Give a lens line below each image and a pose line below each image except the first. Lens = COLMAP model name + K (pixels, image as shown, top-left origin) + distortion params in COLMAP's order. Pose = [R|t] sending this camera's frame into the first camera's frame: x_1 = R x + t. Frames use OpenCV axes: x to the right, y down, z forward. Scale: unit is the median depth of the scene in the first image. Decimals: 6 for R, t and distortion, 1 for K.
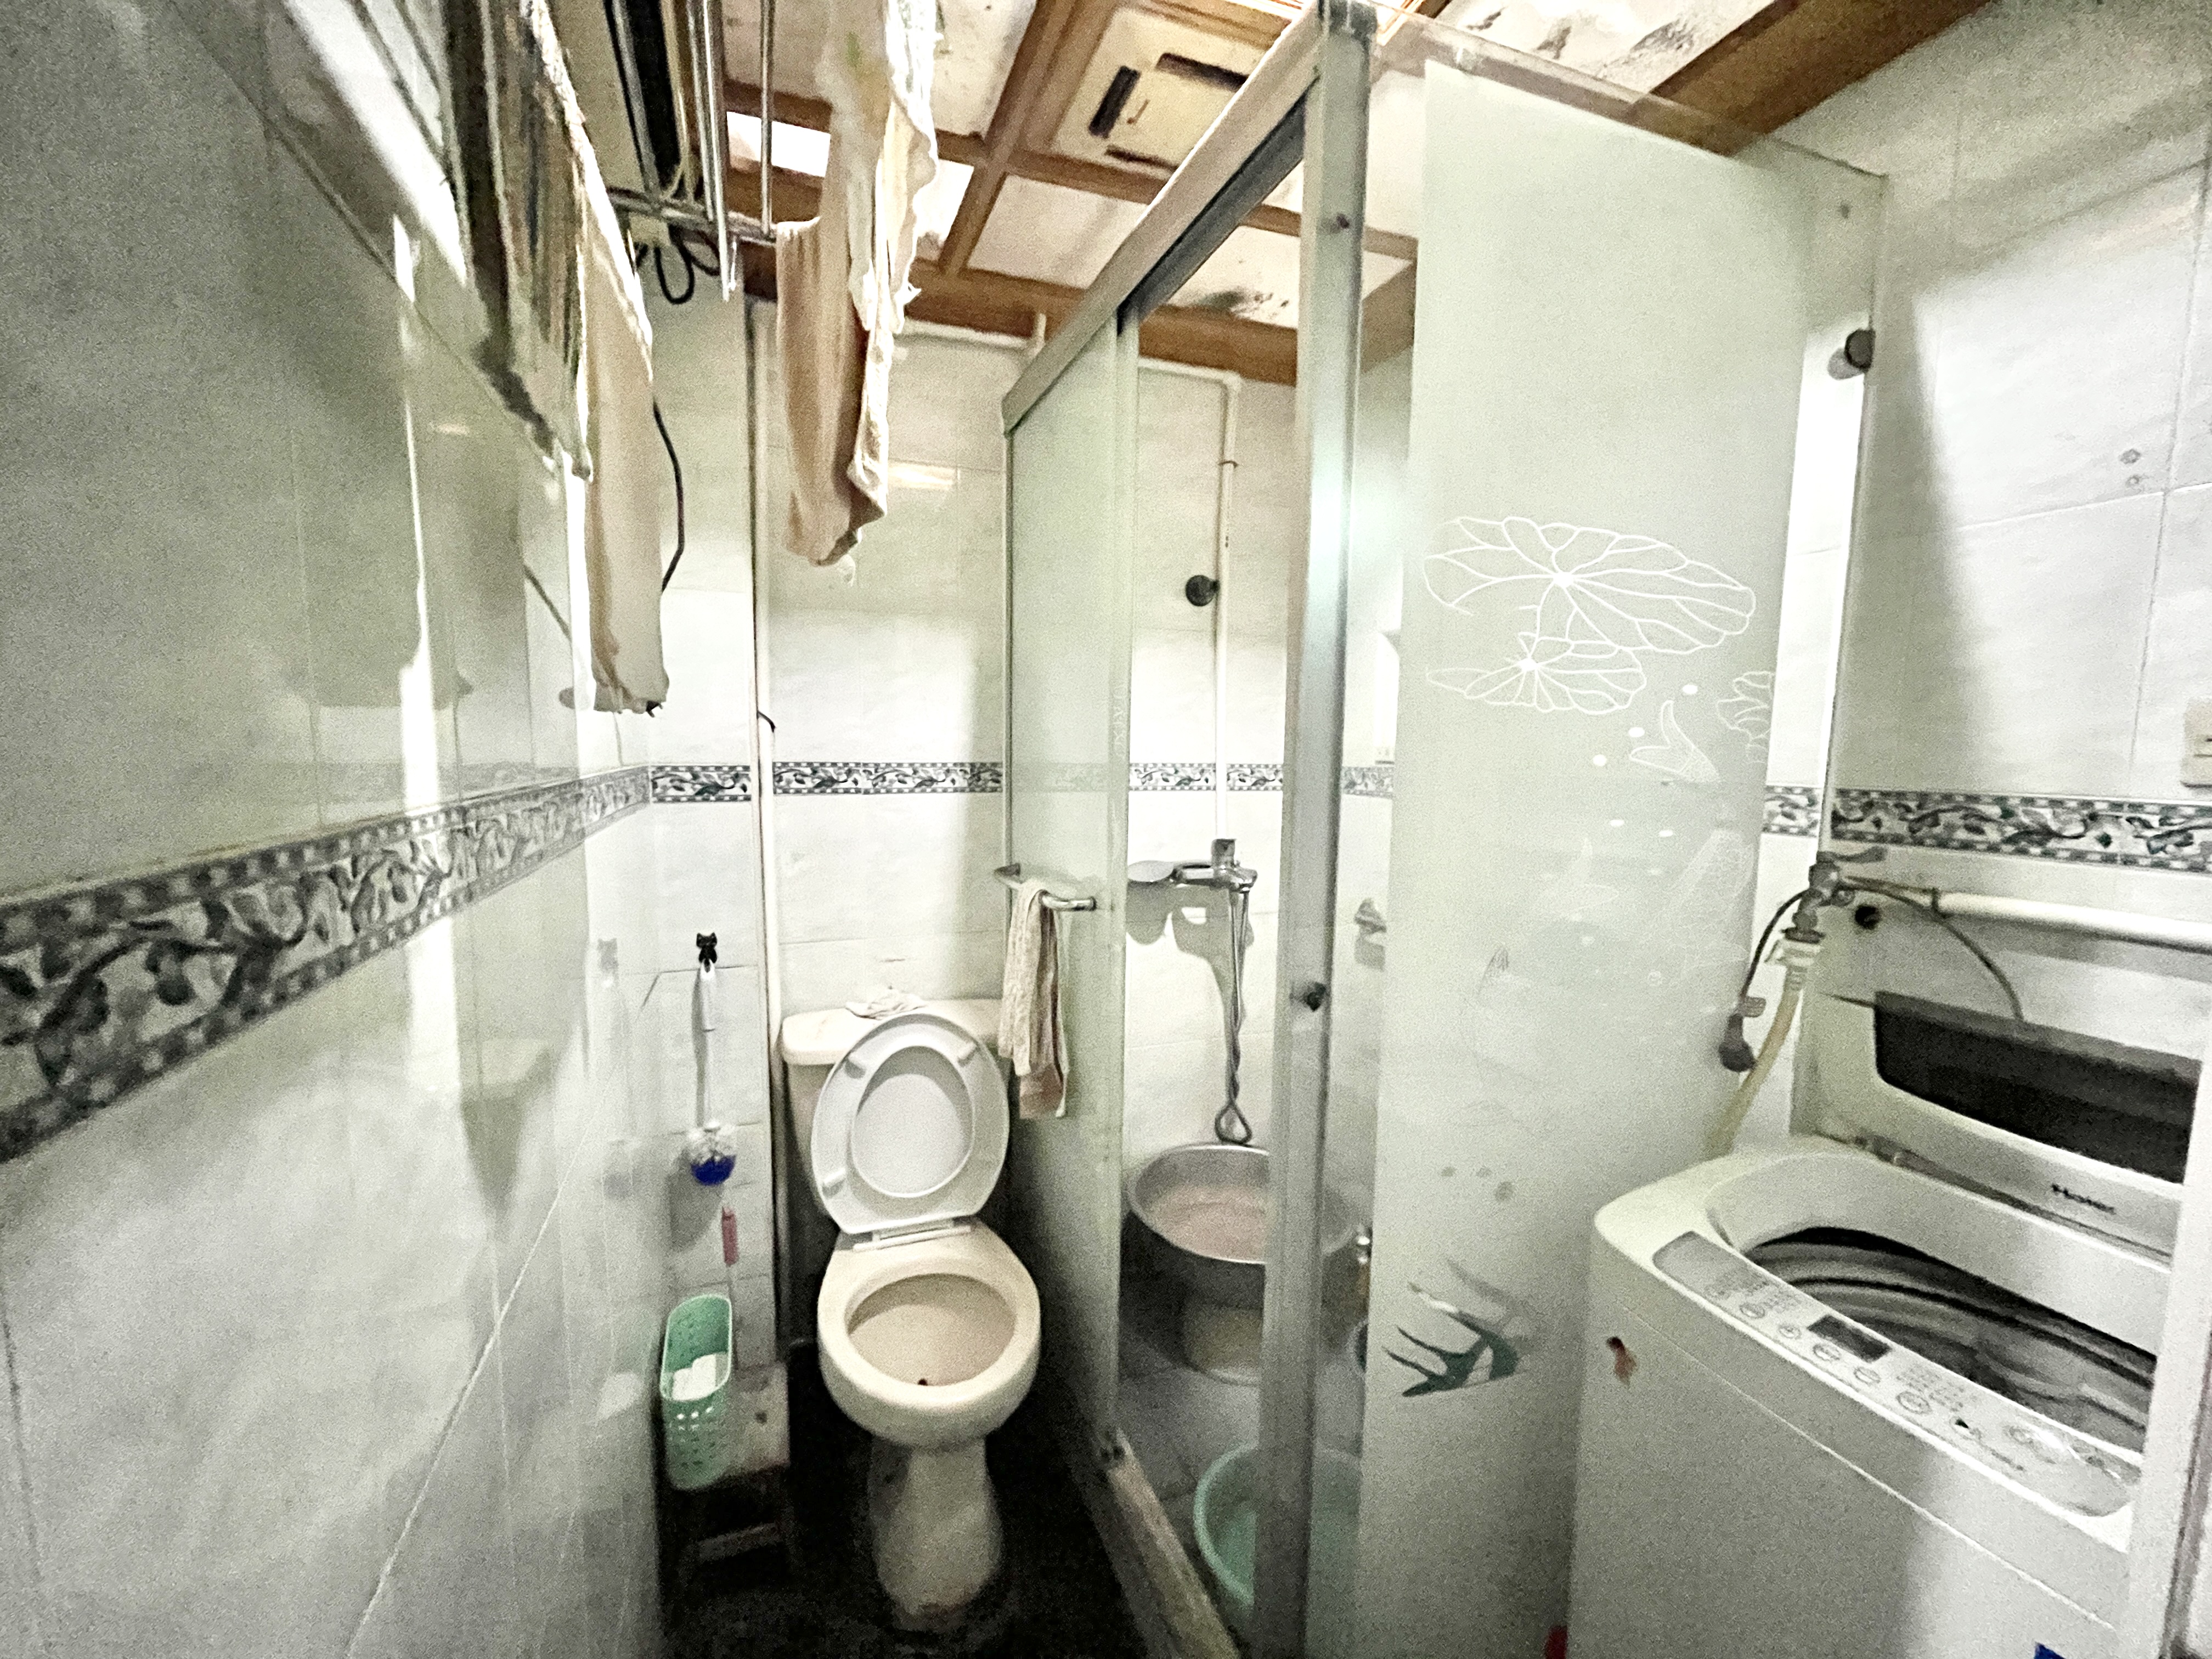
lens RADIAL K [[905.1, 0, 1100.7], [0, 905.1, 836.8], [0, 0, 1]] dist [0.000301, -0.000251]
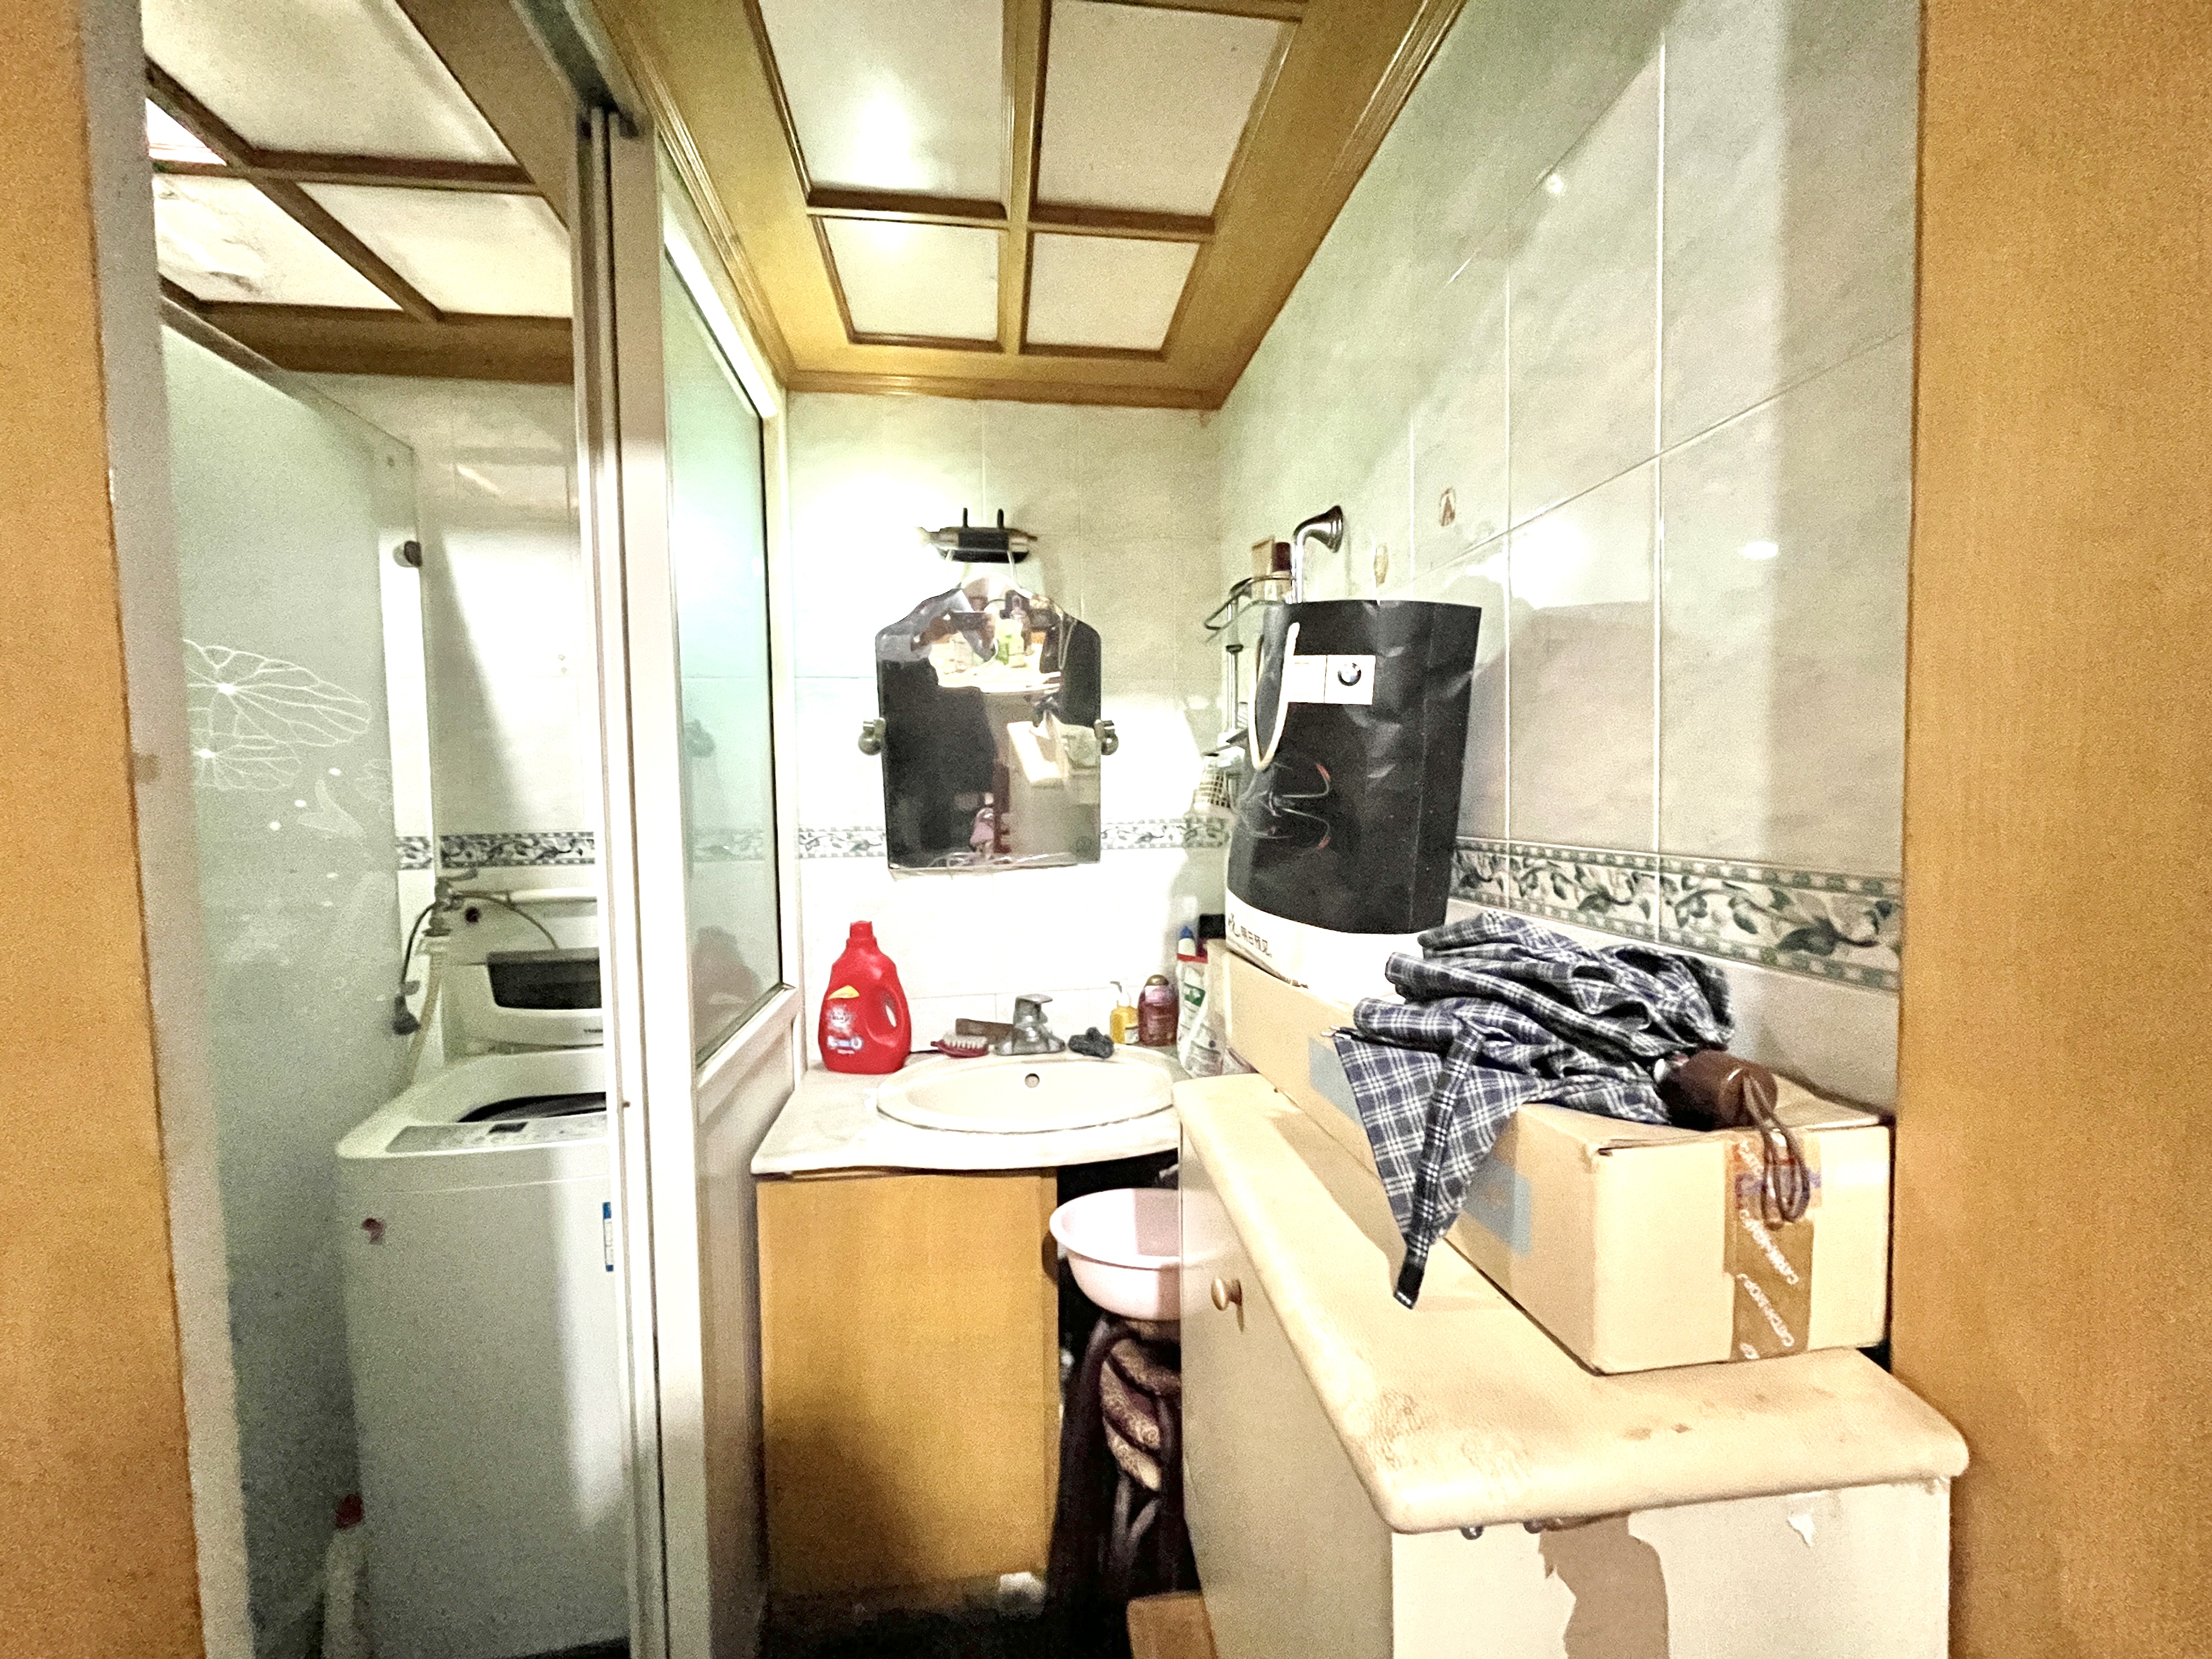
lens RADIAL K [[896.4, 0, 1101.6], [0, 896.4, 833.6], [0, 0, 1]] dist [-0.001762, -0.000386]
pose [[0.212550, -0.064048, 0.975049, -0.443607], [0.123830, 0.991570, 0.038140, 0.025125], [-0.969272, 0.112633, 0.218690, -0.430735]]
